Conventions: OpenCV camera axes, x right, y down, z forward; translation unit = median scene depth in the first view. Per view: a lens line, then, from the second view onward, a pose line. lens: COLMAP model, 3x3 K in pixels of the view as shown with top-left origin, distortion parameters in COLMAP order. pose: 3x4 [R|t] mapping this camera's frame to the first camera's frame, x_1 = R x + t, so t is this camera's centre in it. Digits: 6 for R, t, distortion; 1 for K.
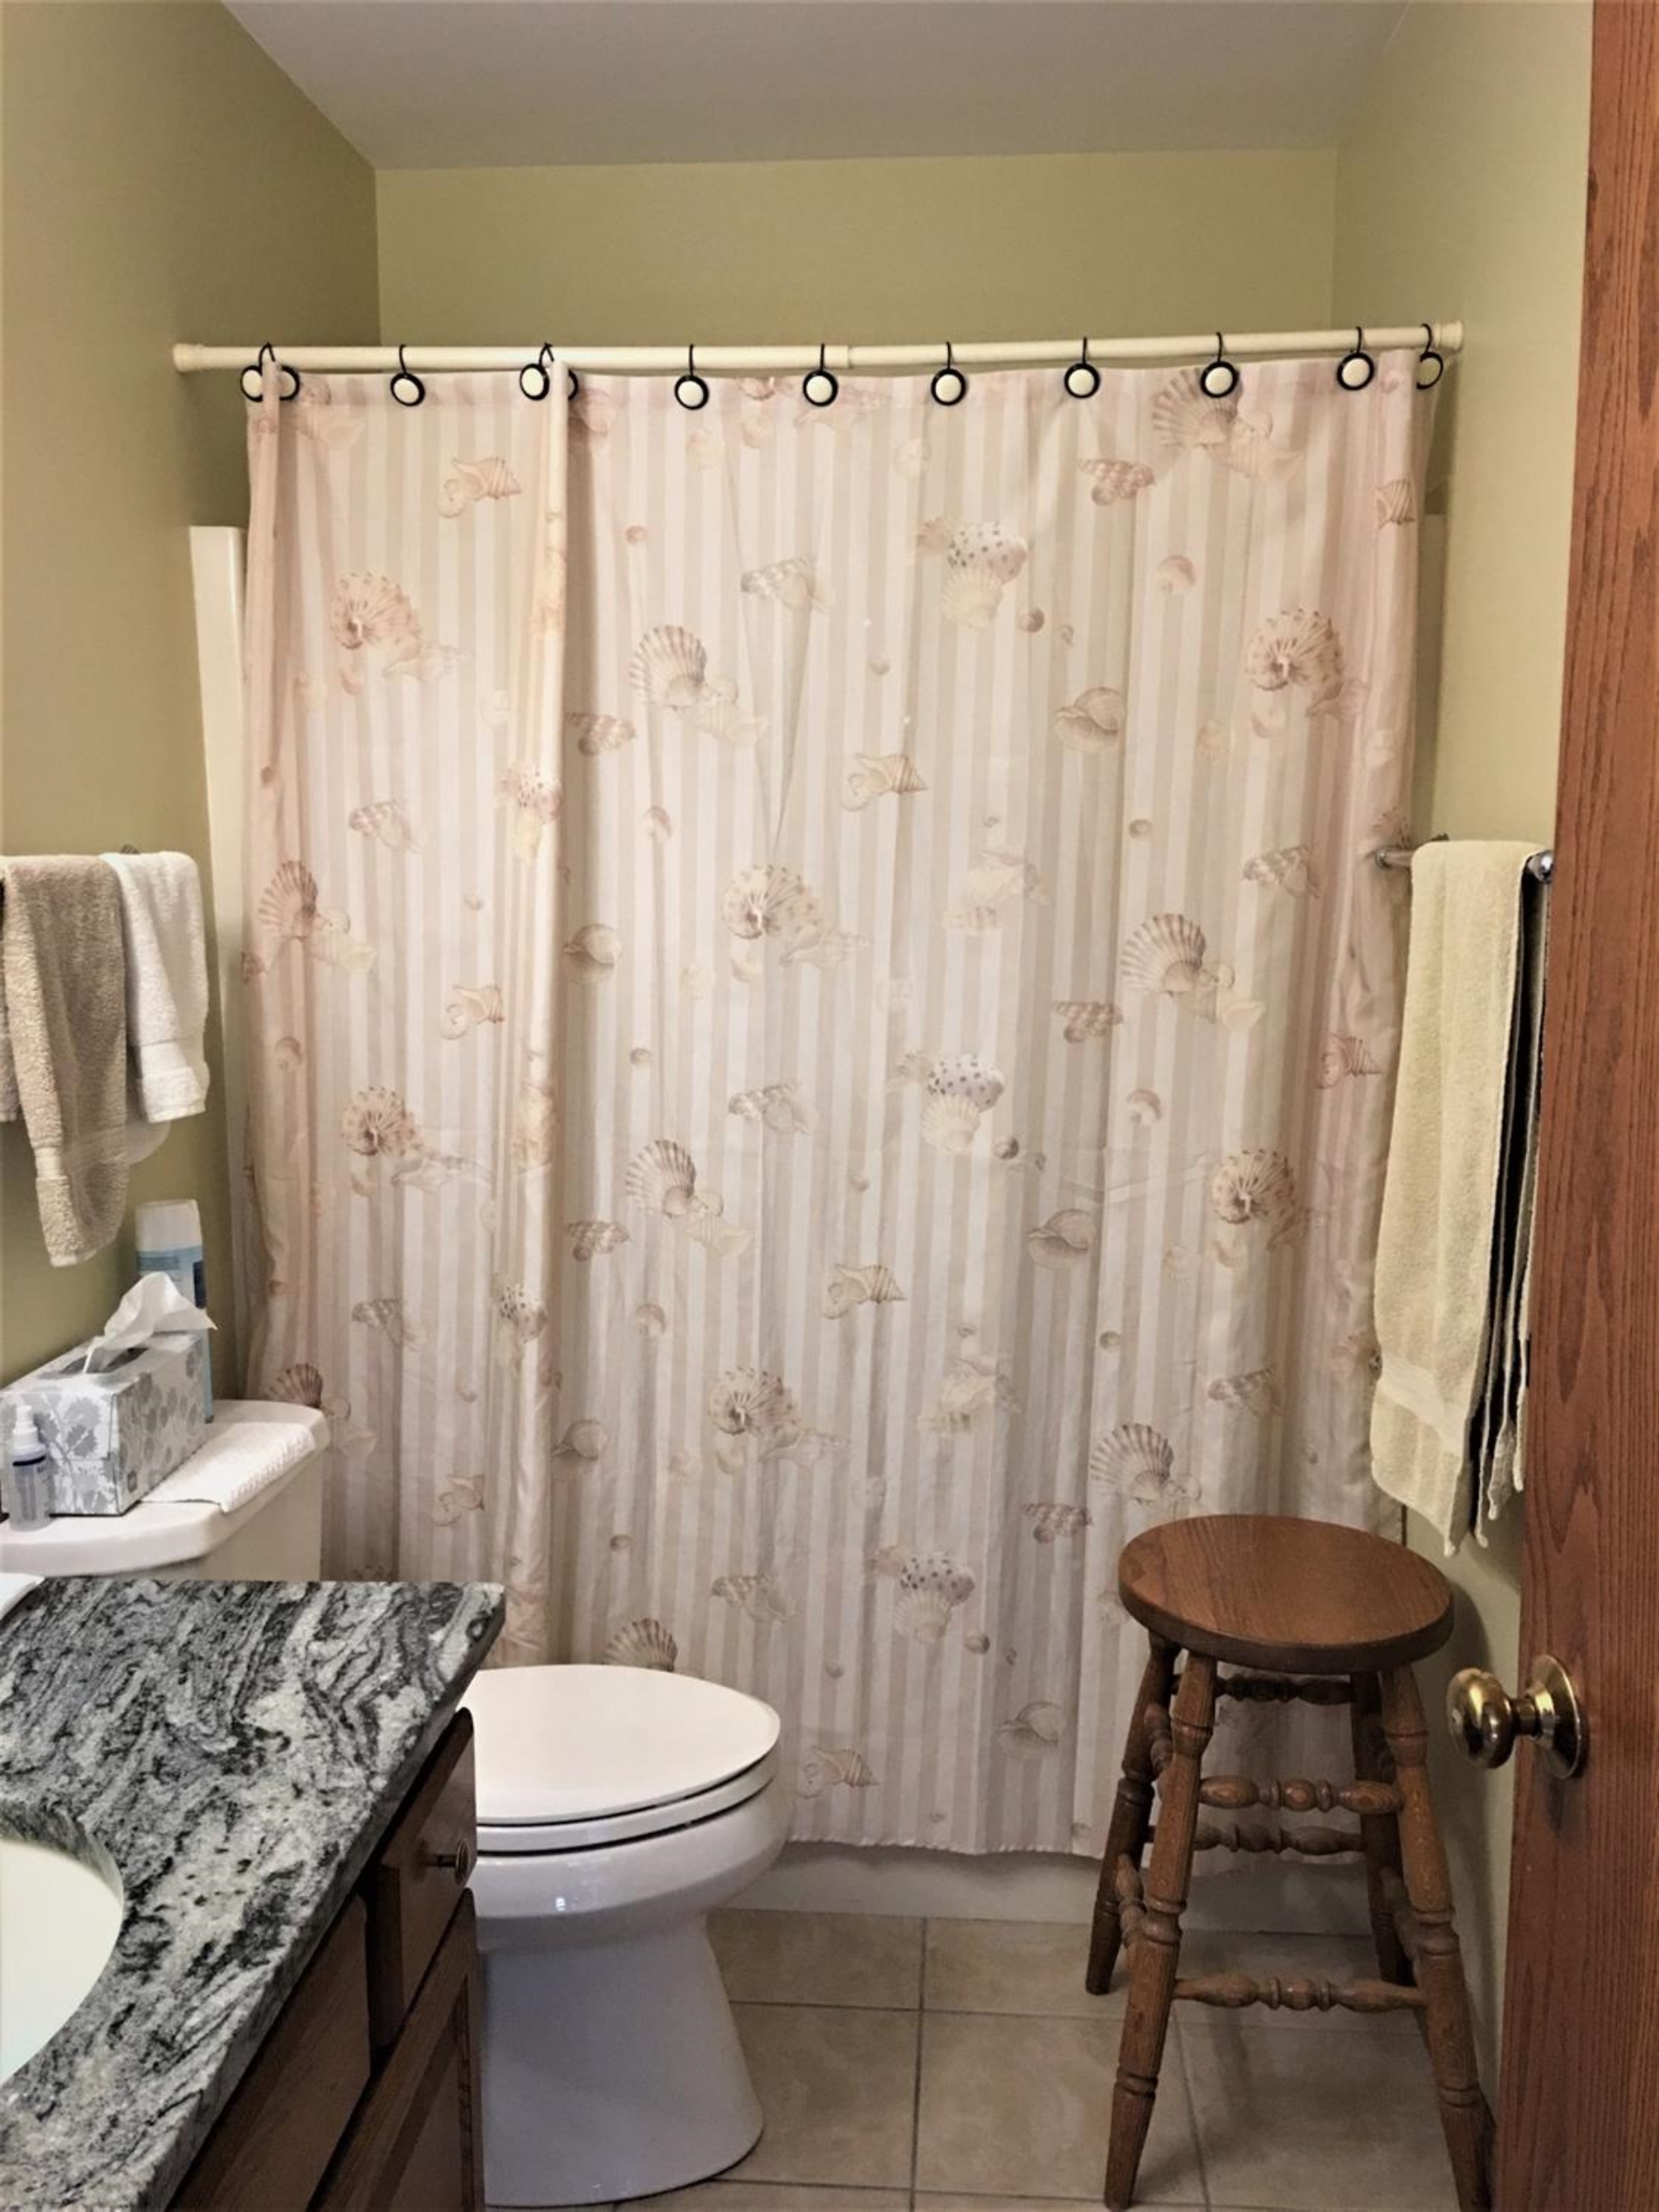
lens RADIAL K [[1854.2, 0, 843.1], [0, 1854.2, 1094.6], [0, 0, 1]] dist [0.101426, -0.163793]
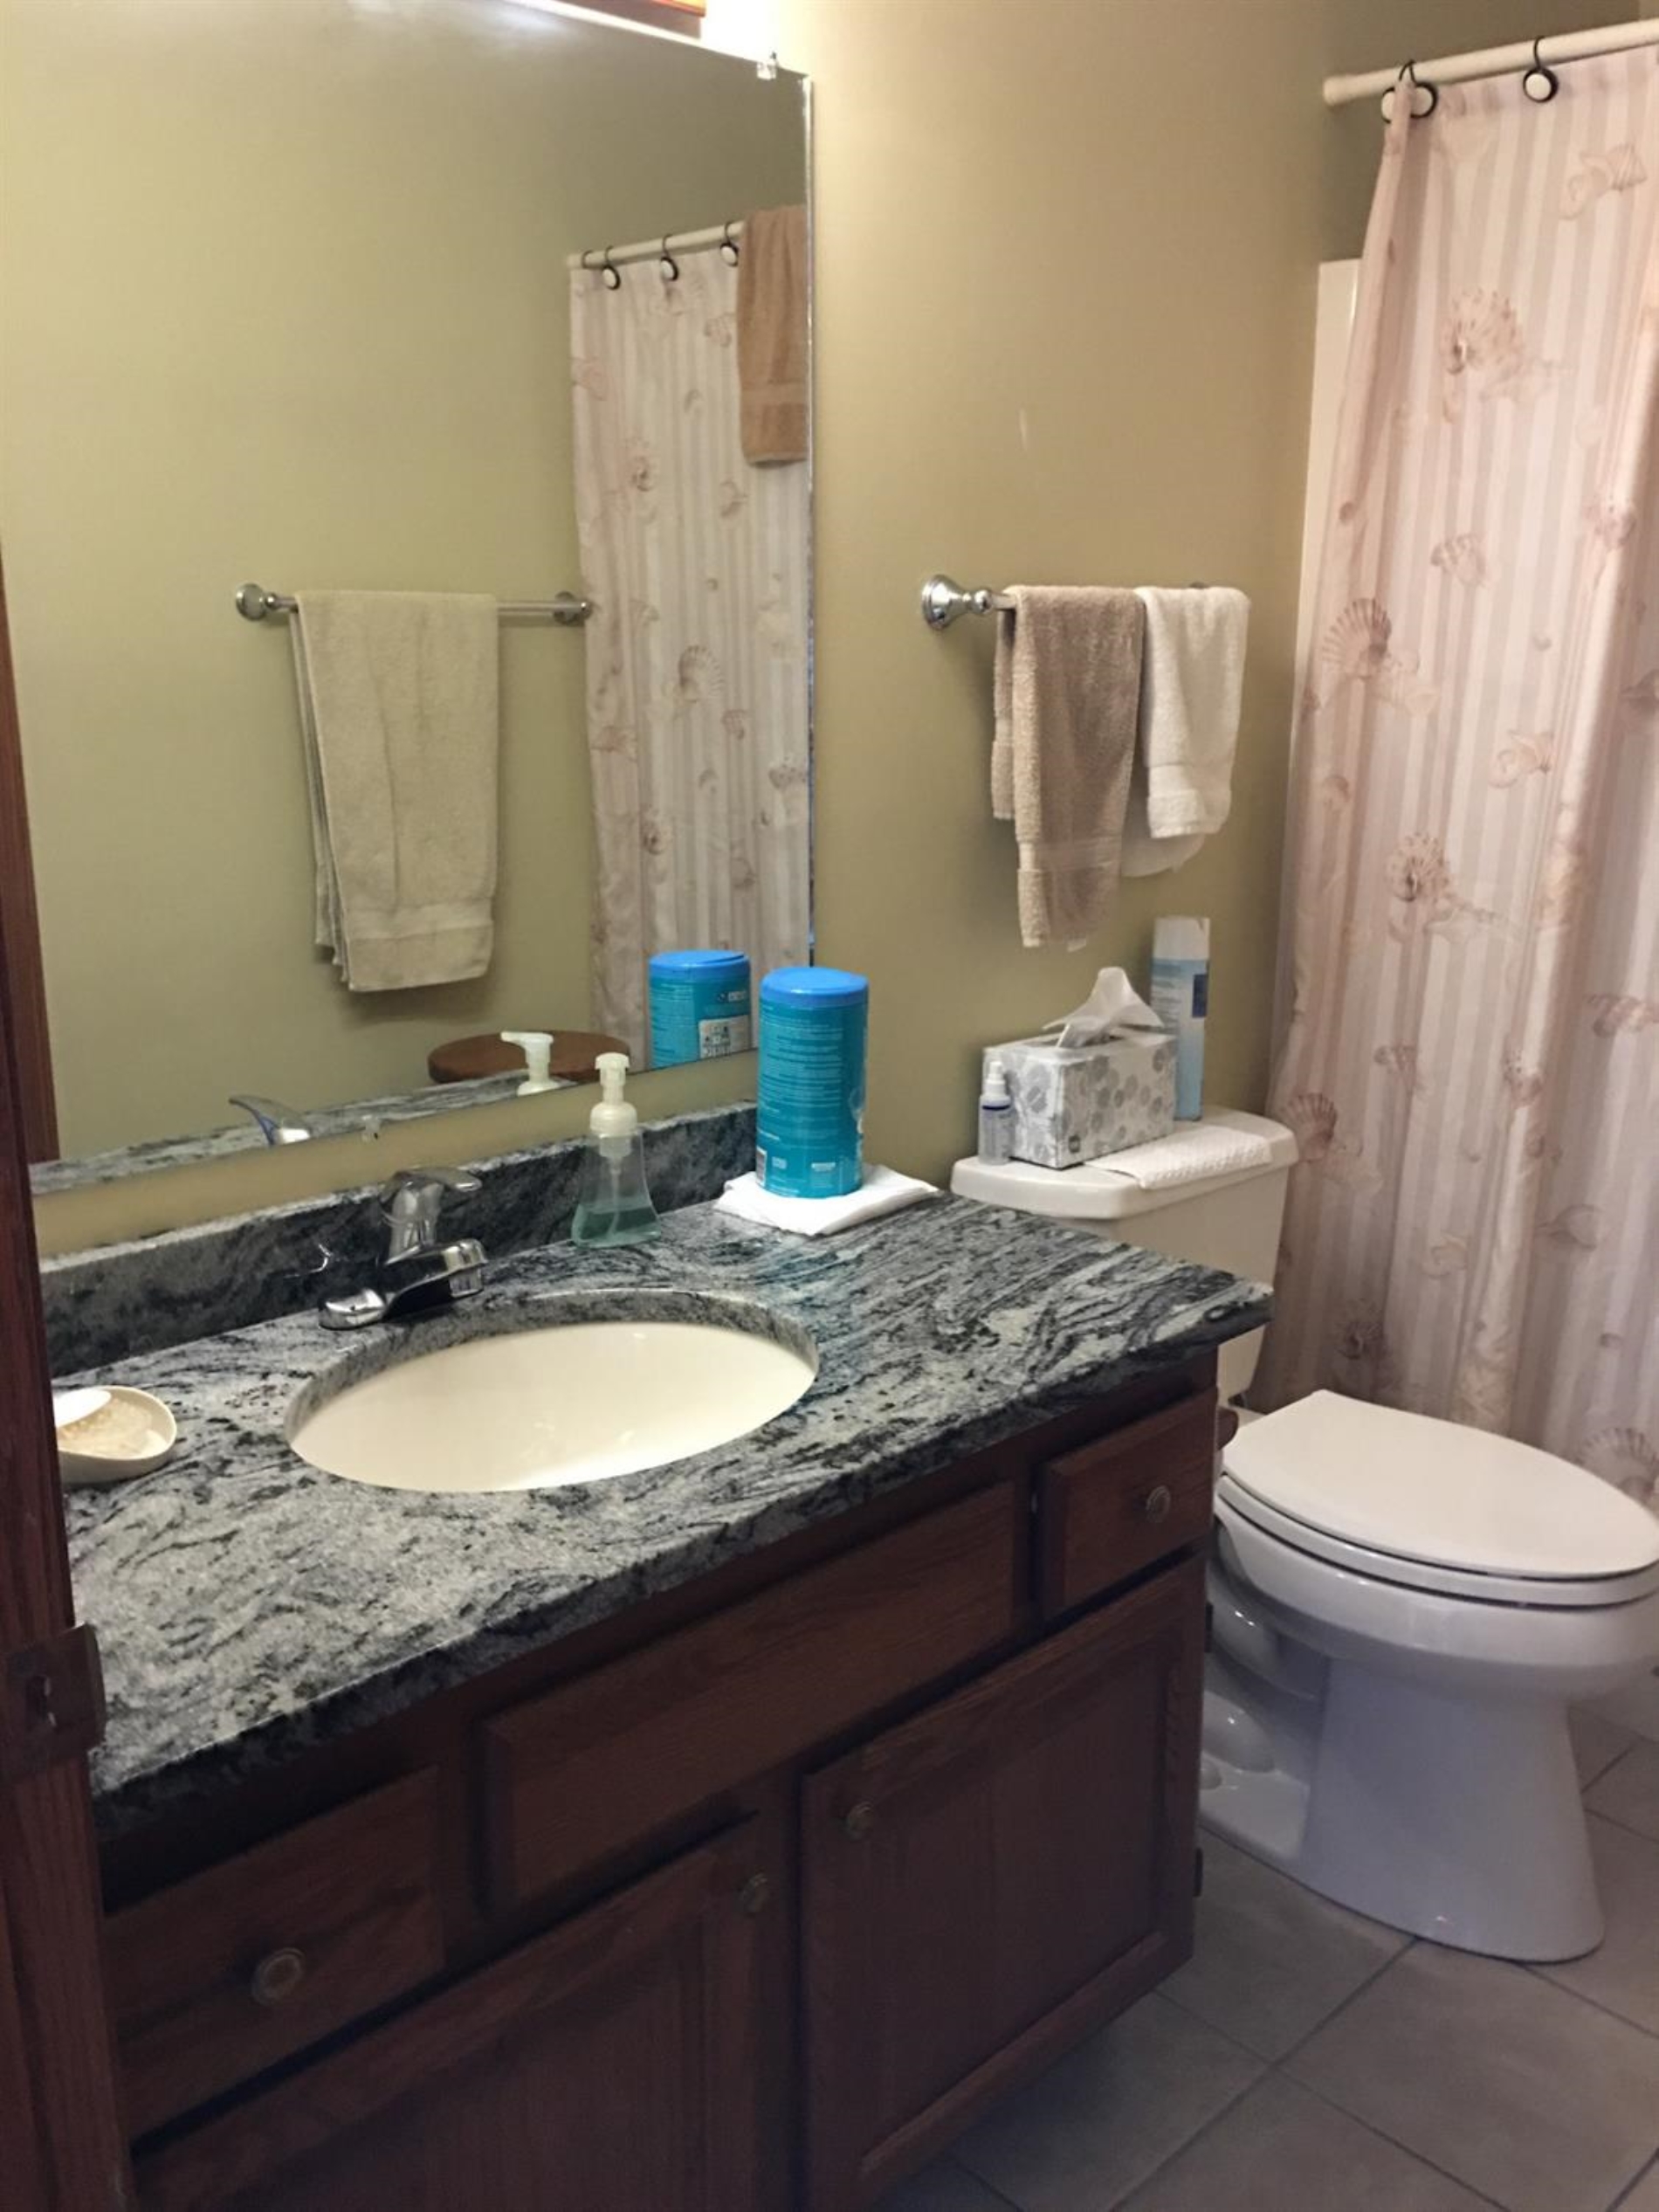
lens RADIAL K [[1854.2, 0, 837.6], [0, 1854.2, 1087.9], [0, 0, 1]] dist [0.101426, -0.163793]
pose [[0.733931, 0.166730, -0.658443, 0.226358], [-0.096374, 0.985158, 0.142038, 0.020679], [0.672352, -0.040789, 0.739107, 0.052668]]
